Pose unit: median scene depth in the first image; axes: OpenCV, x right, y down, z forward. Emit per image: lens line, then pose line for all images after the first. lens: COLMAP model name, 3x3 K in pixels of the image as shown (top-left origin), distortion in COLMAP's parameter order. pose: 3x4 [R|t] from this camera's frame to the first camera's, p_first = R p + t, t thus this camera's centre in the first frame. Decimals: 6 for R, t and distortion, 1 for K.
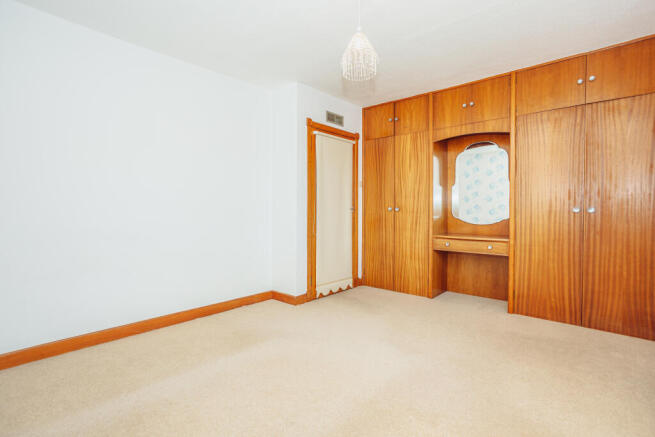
lens RADIAL K [[328.5, 0, 325.2], [0, 328.5, 210.2], [0, 0, 1]] dist [0.005934, 0.006998]
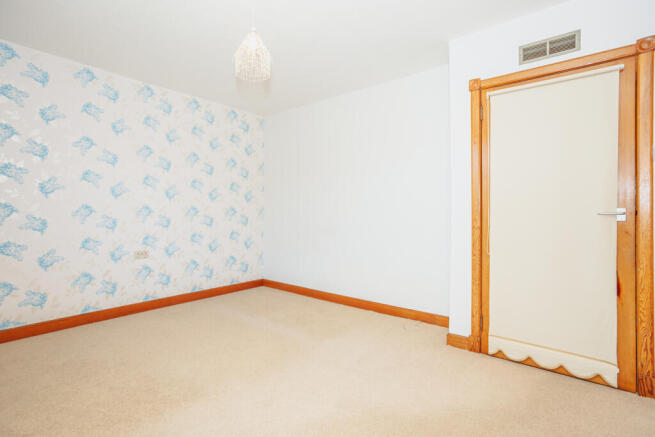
lens RADIAL K [[328.5, 0, 328.3], [0, 328.5, 214.2], [0, 0, 1]] dist [0.005934, 0.006998]
pose [[0.040359, 0.004242, -0.999176, 0.448626], [-0.004161, 0.999983, 0.004078, -0.003987], [0.999177, 0.003993, 0.040376, 0.494304]]
